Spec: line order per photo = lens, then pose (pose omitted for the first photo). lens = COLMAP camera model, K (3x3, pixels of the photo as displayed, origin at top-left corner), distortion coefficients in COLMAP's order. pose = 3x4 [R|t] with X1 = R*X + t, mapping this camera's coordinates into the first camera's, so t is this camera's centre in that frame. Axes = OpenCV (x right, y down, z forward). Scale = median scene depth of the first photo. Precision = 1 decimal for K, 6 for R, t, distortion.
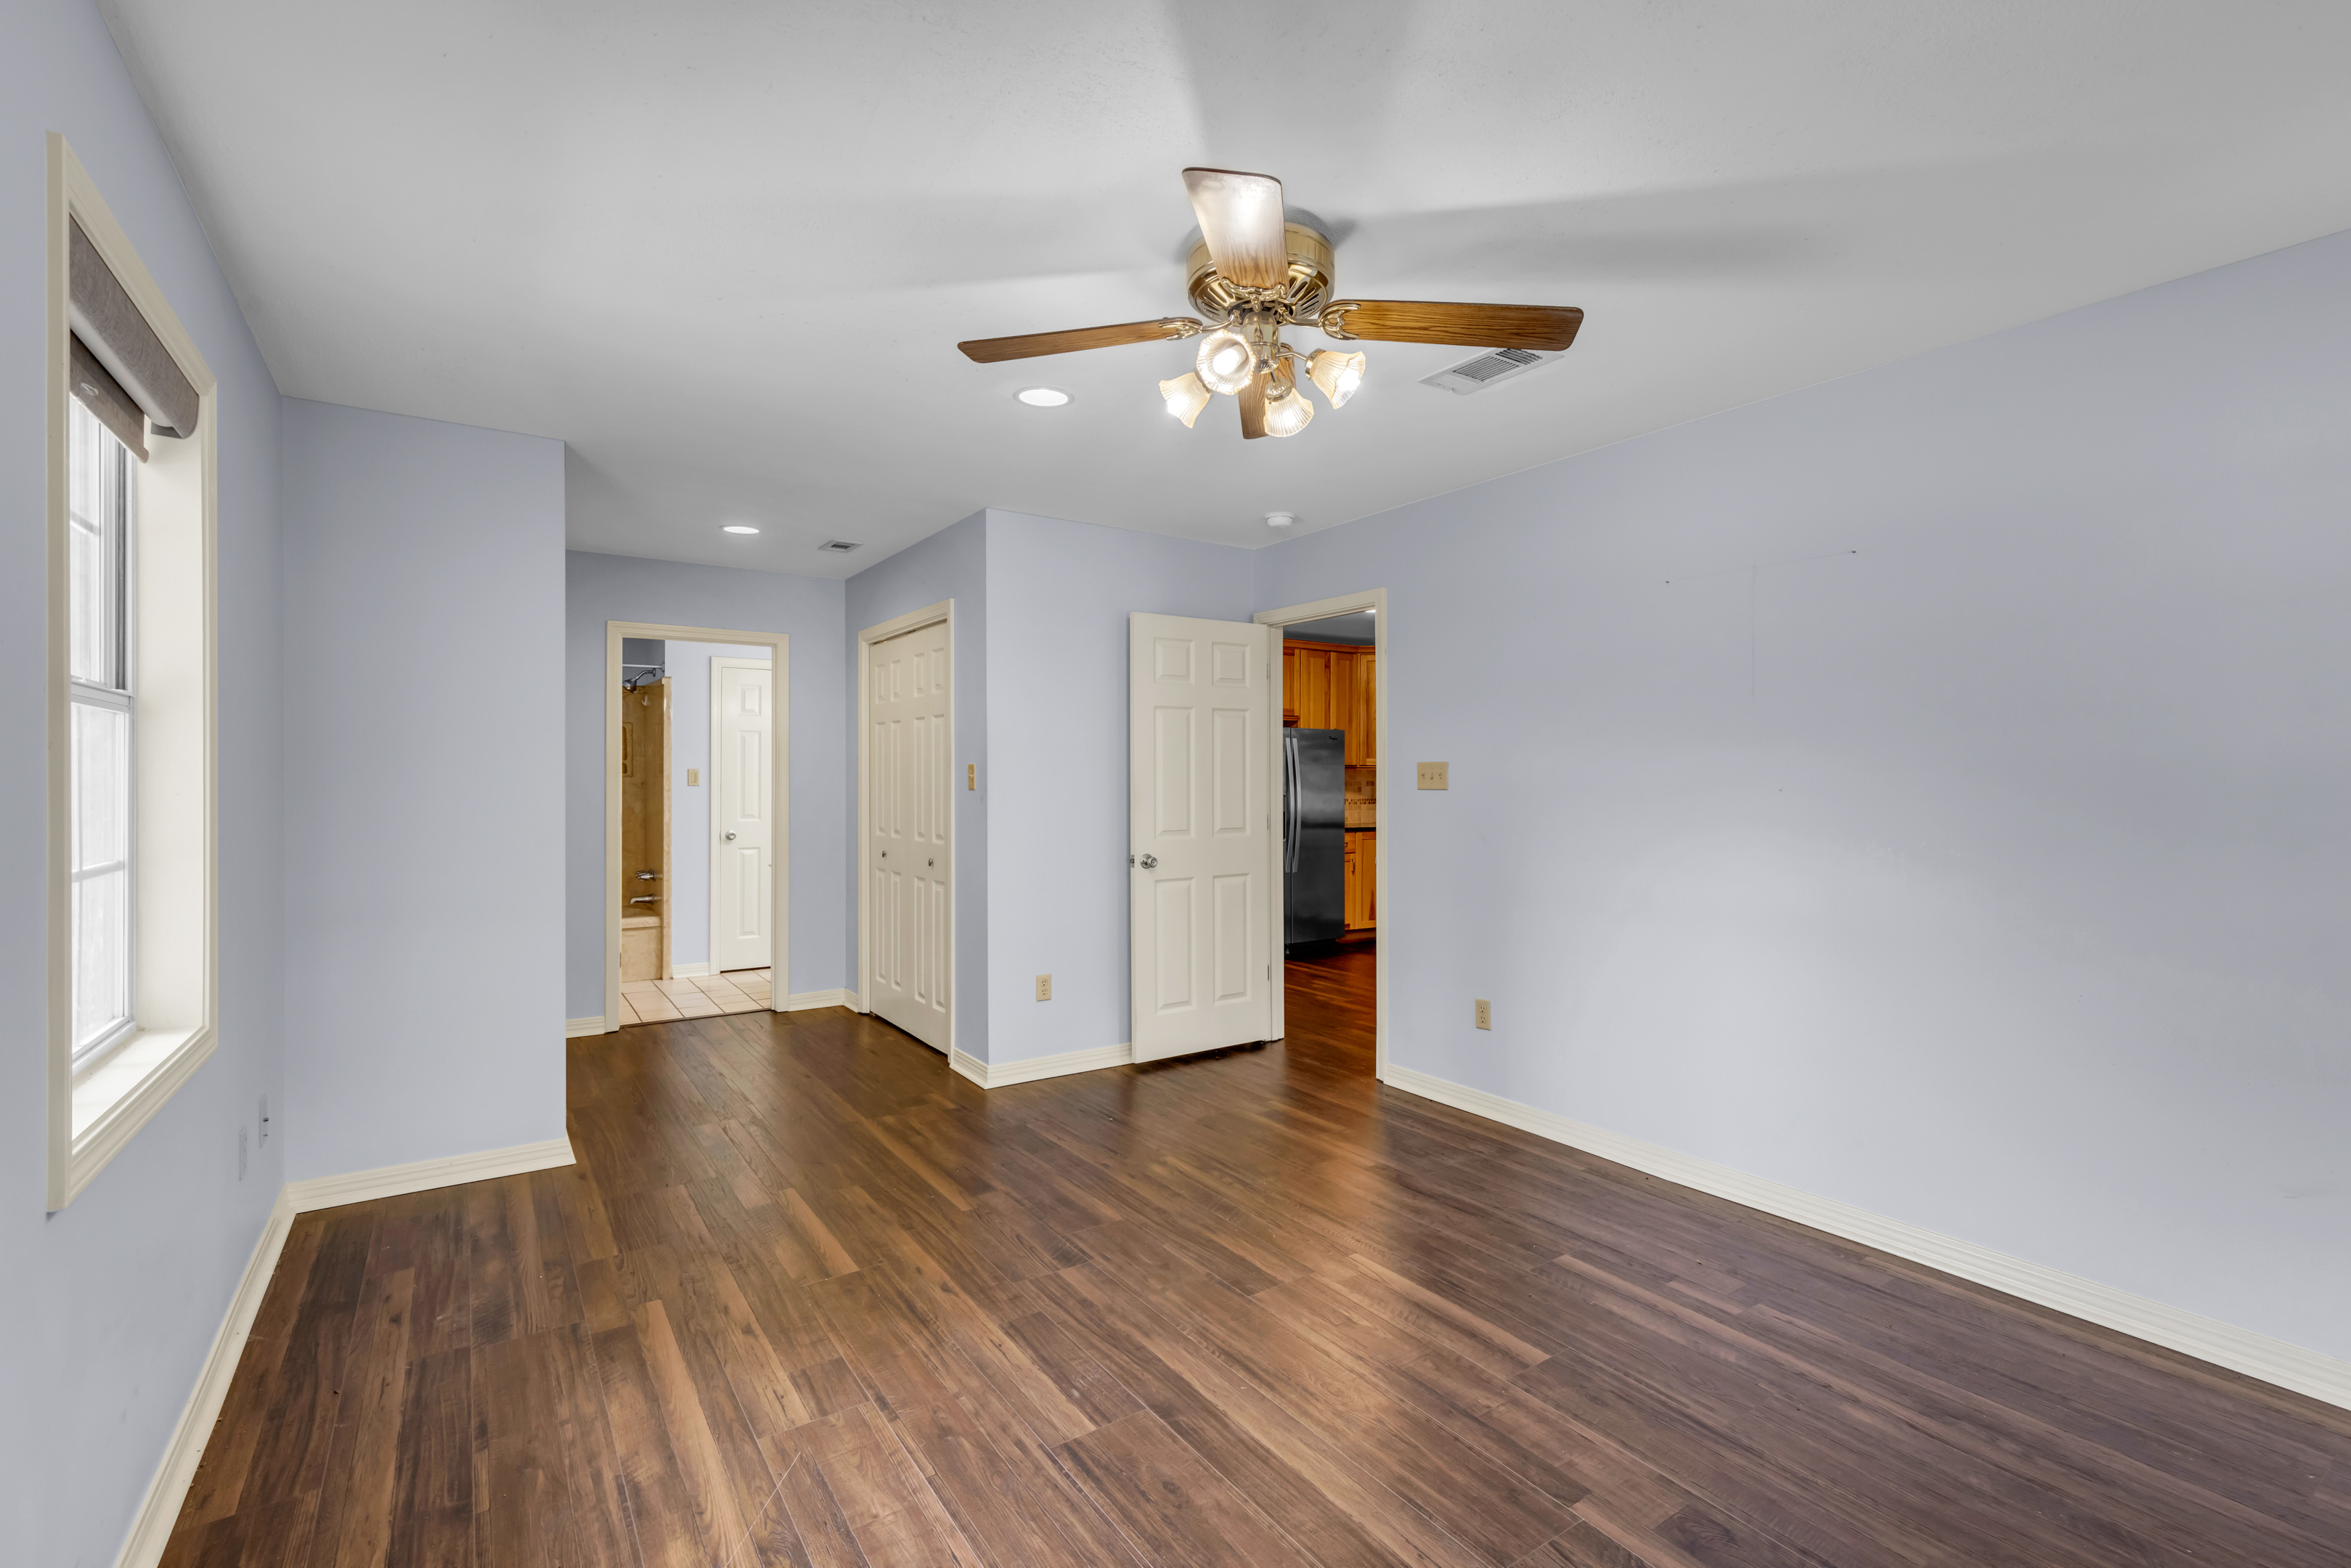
lens RADIAL K [[1074.2, 0, 1179.8], [0, 1074.2, 779.0], [0, 0, 1]] dist [0.004327, 0.000128]
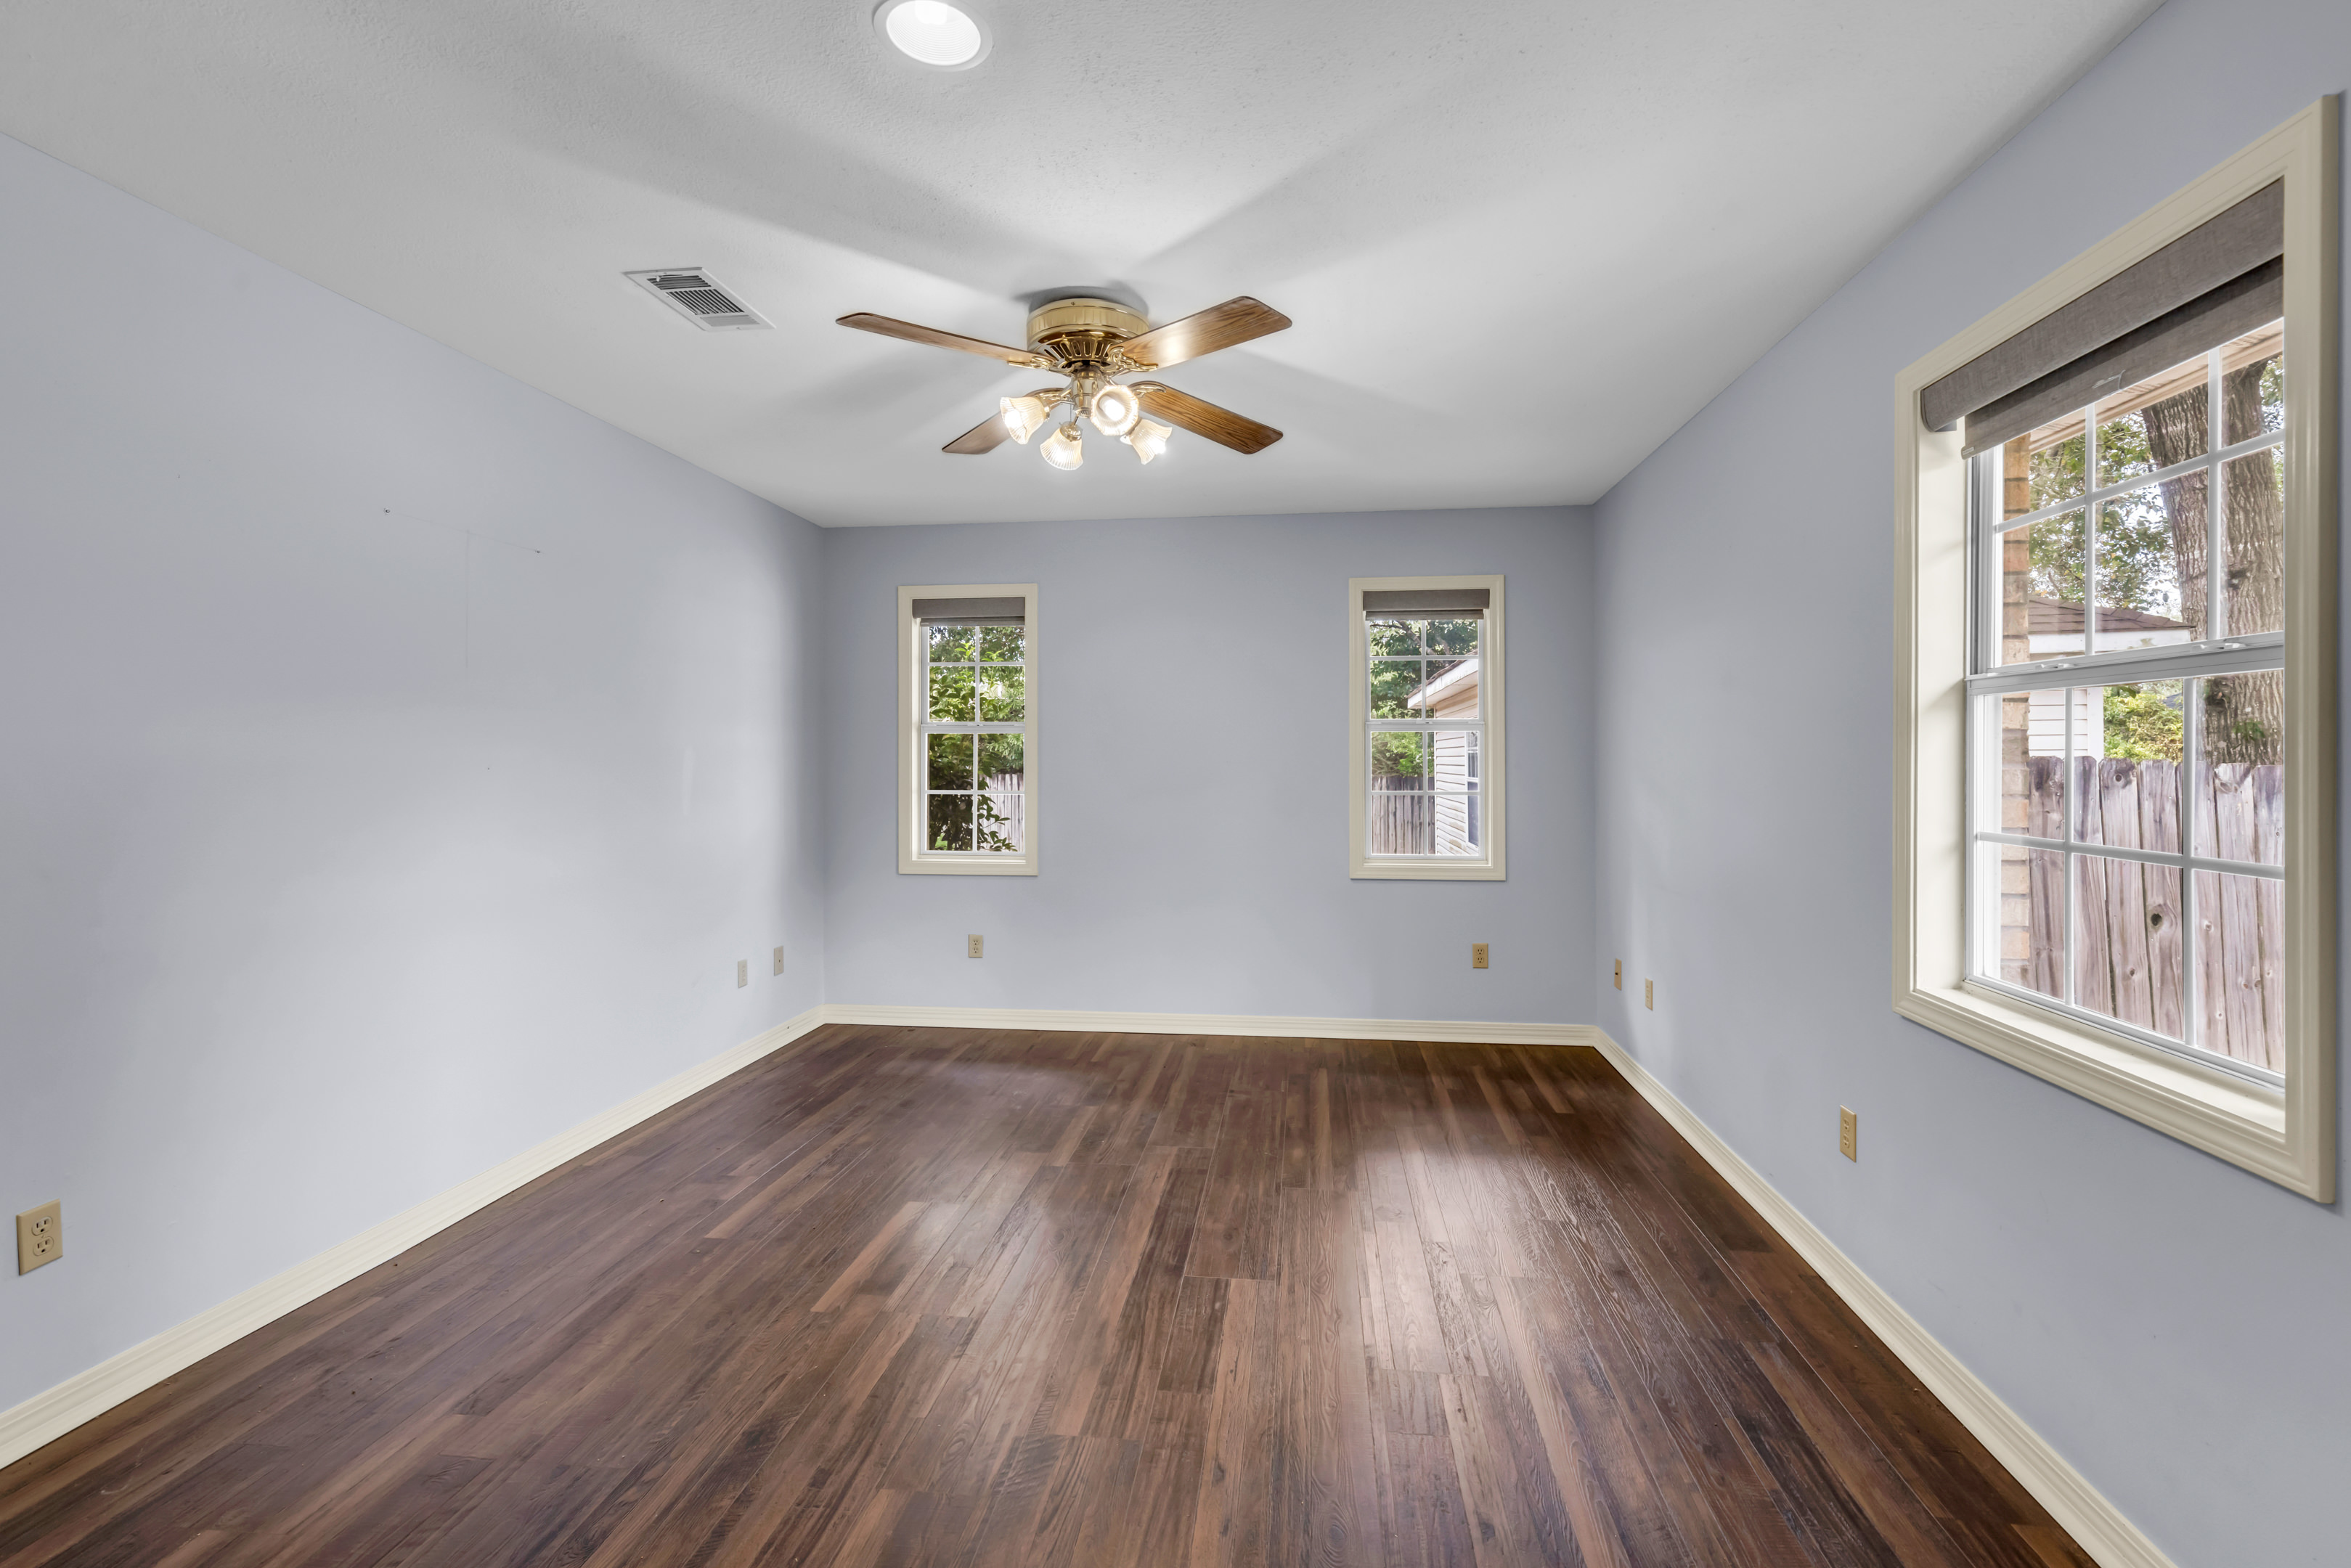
lens RADIAL K [[1059.6, 0, 1181.5], [0, 1059.6, 770.2], [0, 0, 1]] dist [0.011929, -0.000868]
pose [[-0.758556, -0.007330, 0.651566, -0.712582], [0.000326, 0.999932, 0.011627, -0.003069], [-0.651607, 0.009032, -0.758503, 1.681561]]
